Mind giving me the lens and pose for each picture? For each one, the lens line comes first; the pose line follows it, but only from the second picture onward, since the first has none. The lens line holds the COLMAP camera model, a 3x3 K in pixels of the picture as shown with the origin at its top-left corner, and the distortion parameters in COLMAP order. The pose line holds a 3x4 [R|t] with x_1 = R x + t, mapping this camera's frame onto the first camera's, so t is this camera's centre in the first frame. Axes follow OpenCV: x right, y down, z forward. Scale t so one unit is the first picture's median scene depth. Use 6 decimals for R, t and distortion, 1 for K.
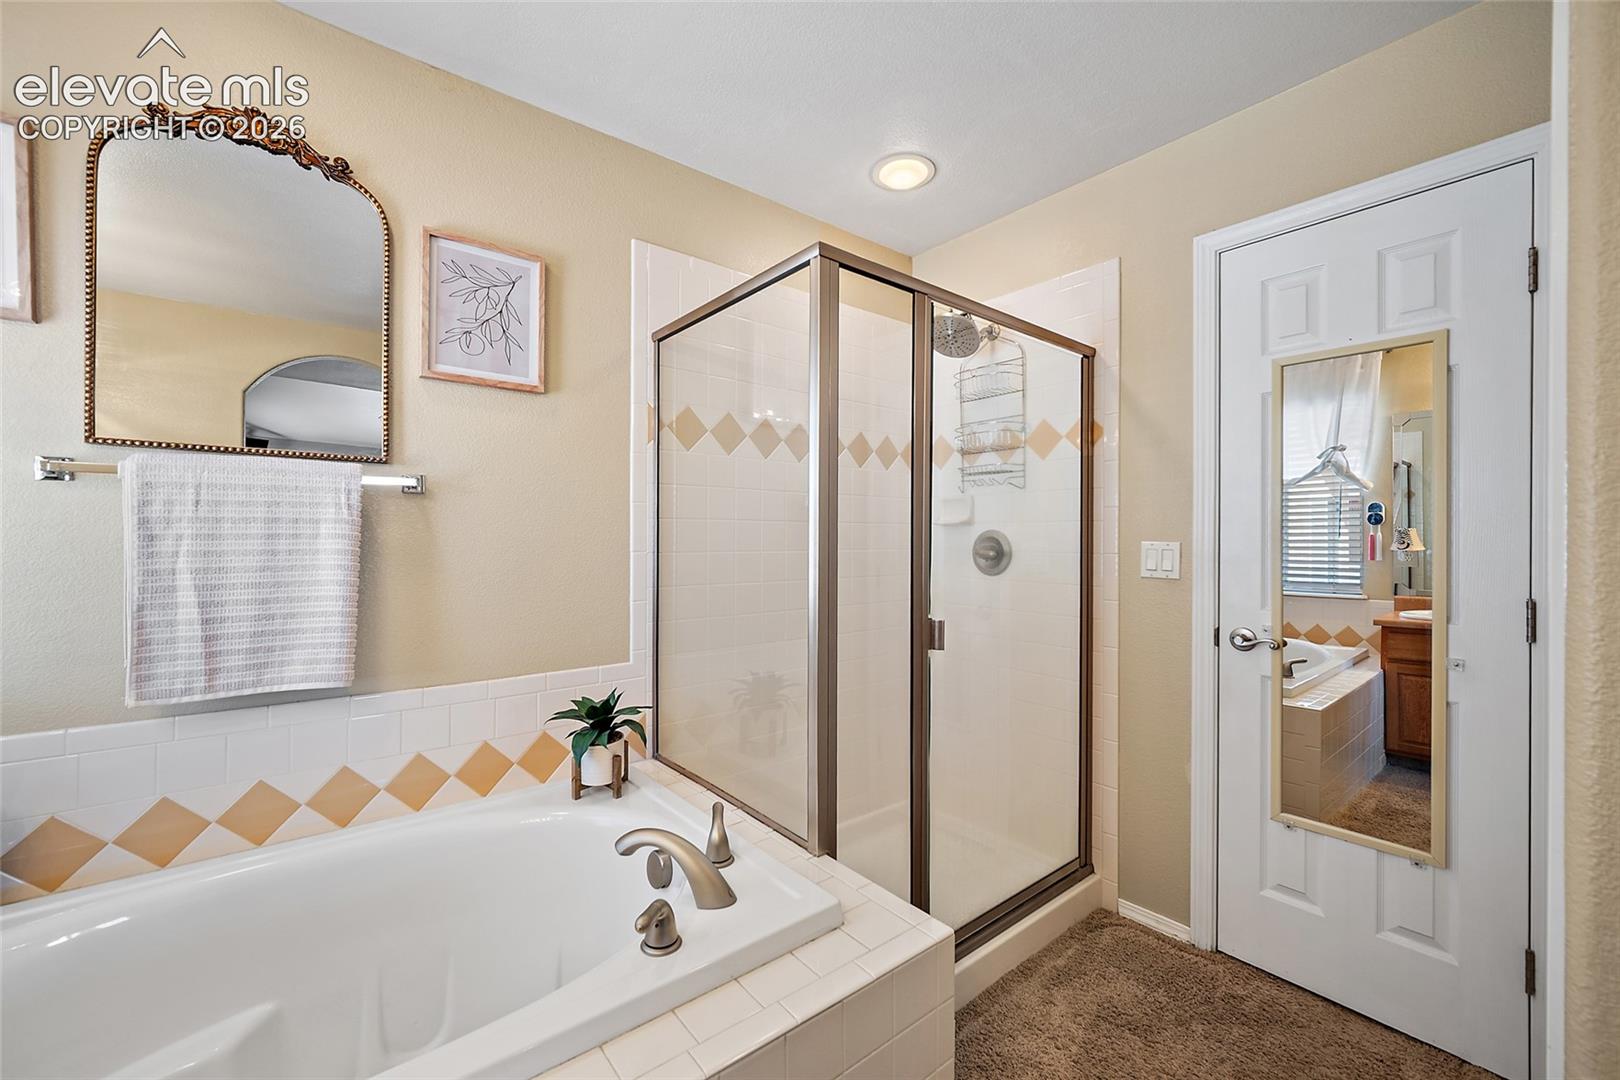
lens RADIAL K [[648.7, 0, 797.2], [0, 648.7, 538.2], [0, 0, 1]] dist [-0.007108, 0.001682]
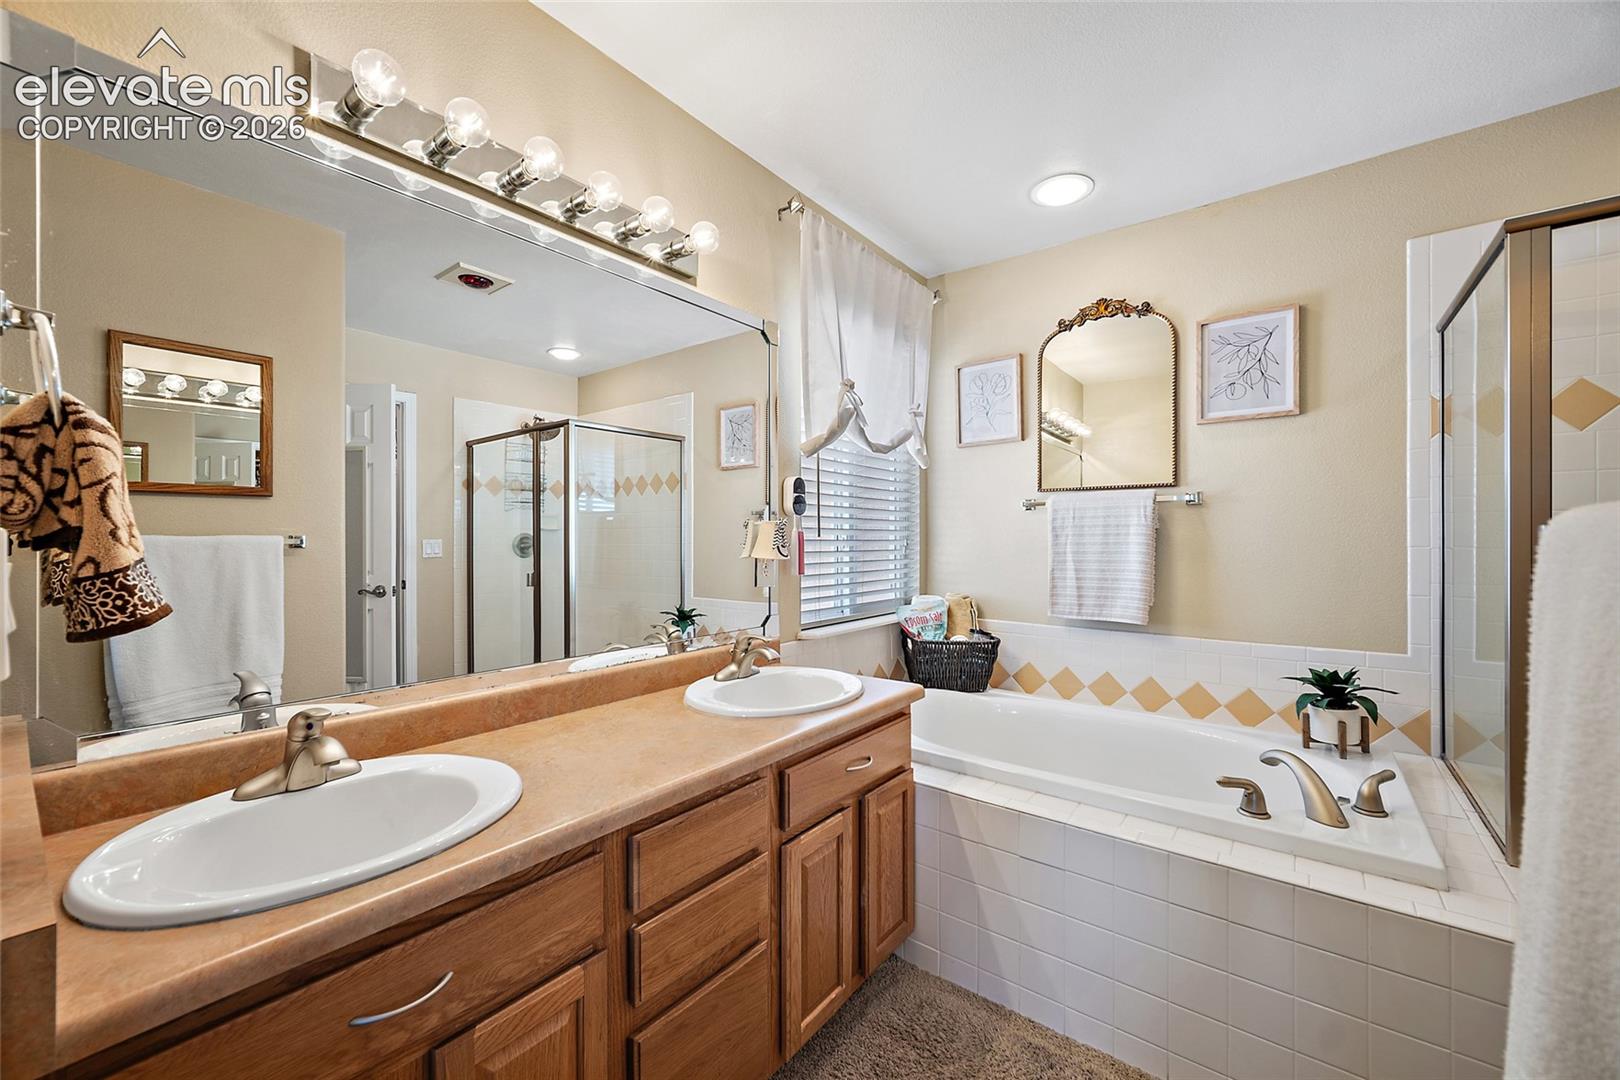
lens RADIAL K [[648.7, 0, 799.8], [0, 648.7, 531.4], [0, 0, 1]] dist [-0.007108, 0.001682]
pose [[0.217415, -0.012758, -0.975996, 0.750073], [0.006650, 0.999911, -0.011589, 0.002993], [0.976057, -0.003970, 0.217480, -0.225154]]
